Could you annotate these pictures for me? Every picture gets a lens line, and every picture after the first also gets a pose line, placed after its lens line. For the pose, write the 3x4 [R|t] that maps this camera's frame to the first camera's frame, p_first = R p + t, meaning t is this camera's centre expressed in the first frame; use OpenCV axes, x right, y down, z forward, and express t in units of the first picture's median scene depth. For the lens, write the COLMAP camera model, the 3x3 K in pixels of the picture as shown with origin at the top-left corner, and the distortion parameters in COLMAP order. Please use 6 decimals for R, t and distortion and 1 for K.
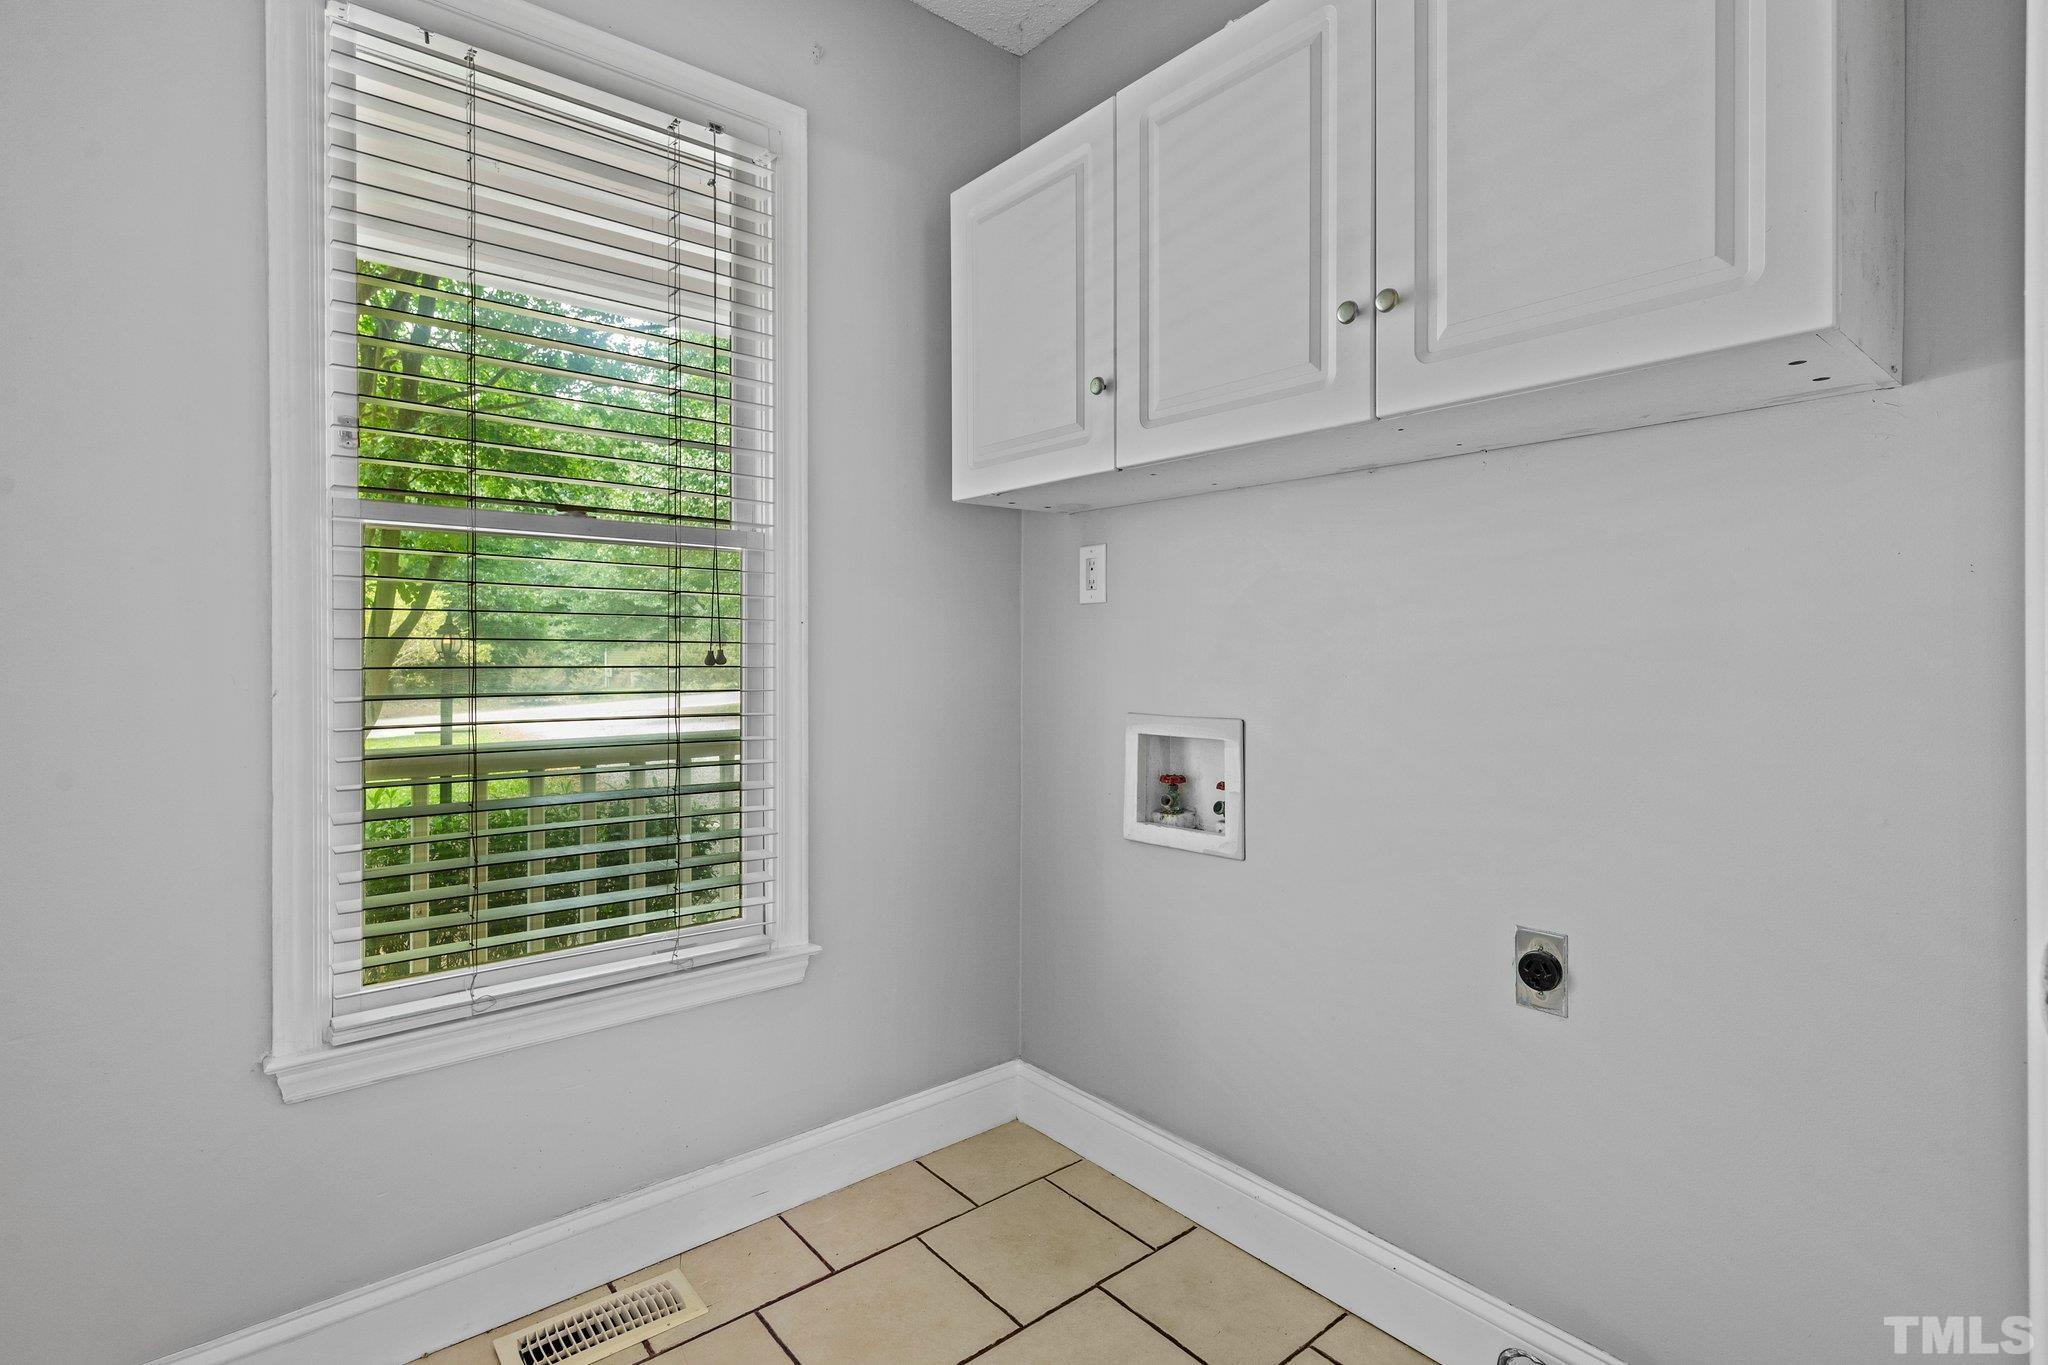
lens RADIAL K [[988.6, 0, 1019.5], [0, 988.6, 646.4], [0, 0, 1]] dist [-0.000957, 0.001273]
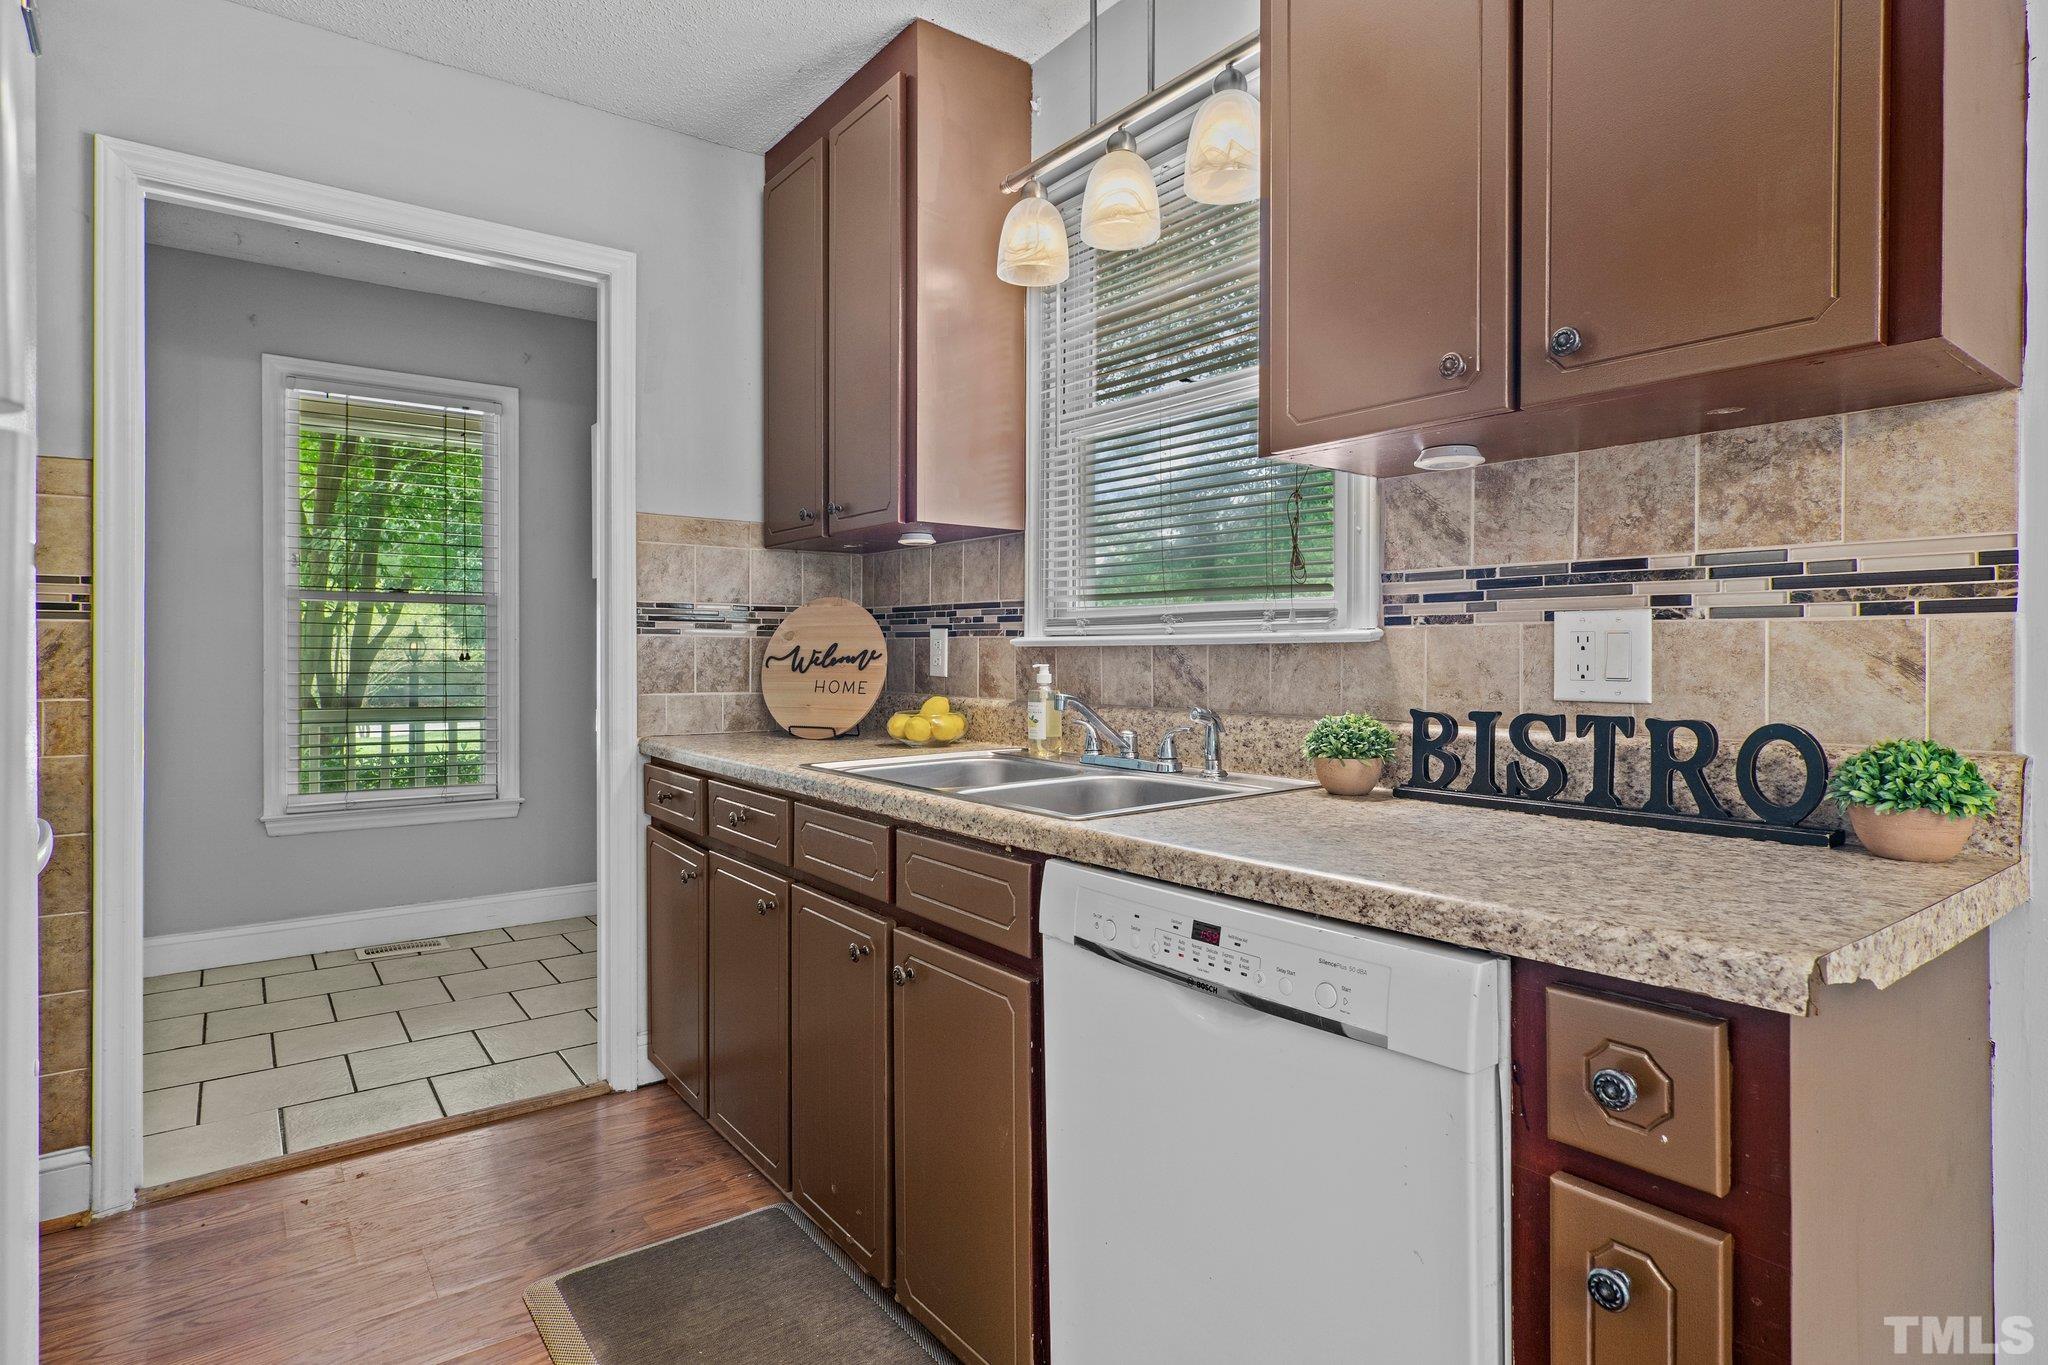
lens RADIAL K [[1073.7, 0, 1021.3], [0, 1073.7, 658.7], [0, 0, 1]] dist [-0.005375, 0.003404]
pose [[0.998637, 0.003423, -0.052085, 1.019817], [-0.003108, 0.999976, 0.006125, -0.002041], [0.052105, -0.005955, 0.998624, -1.261403]]
